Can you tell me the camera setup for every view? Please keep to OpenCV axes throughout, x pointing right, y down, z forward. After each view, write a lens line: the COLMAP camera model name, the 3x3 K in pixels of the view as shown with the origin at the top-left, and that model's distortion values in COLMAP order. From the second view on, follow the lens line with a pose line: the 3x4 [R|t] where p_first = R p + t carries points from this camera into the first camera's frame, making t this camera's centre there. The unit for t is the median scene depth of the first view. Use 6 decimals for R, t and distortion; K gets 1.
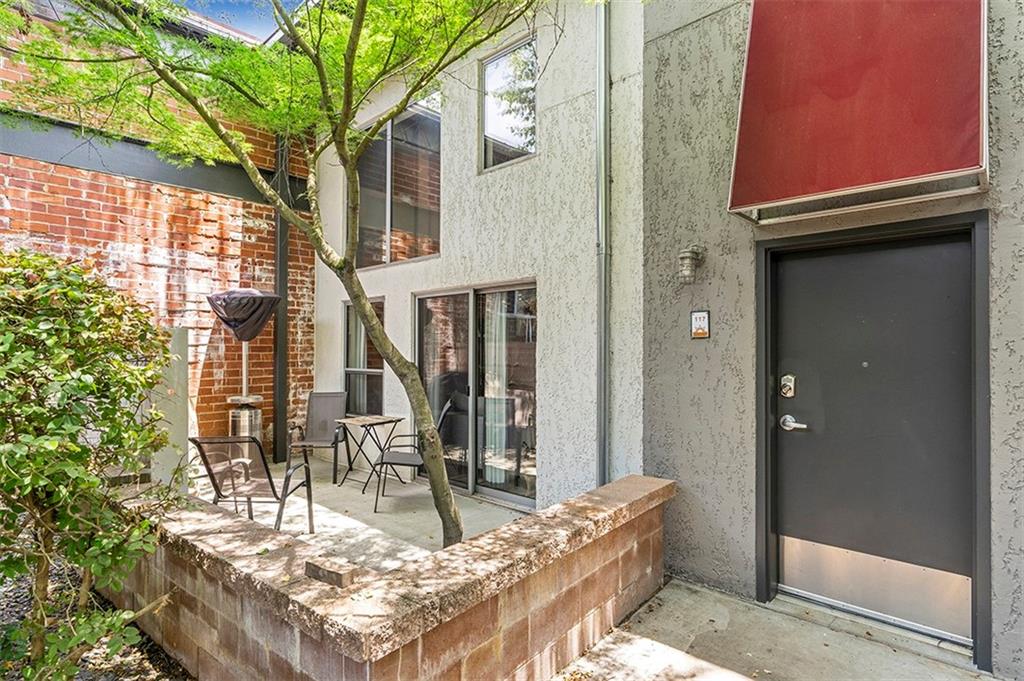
lens RADIAL K [[526.6, 0, 506.5], [0, 526.6, 341.9], [0, 0, 1]] dist [-0.003550, 0.000028]
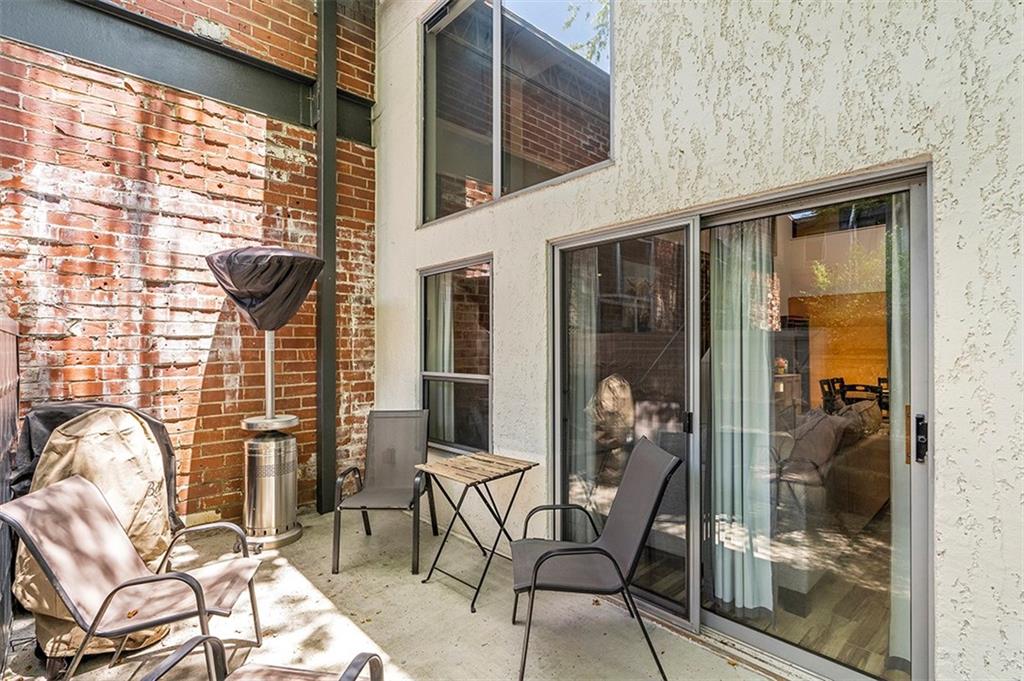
lens RADIAL K [[482.6, 0, 517.7], [0, 482.6, 343.2], [0, 0, 1]] dist [-0.004473, 0.002692]
pose [[0.998763, -0.005061, -0.049464, -0.165005], [0.005416, 0.999961, 0.007040, 0.011201], [0.049427, -0.007299, 0.998751, 0.423212]]
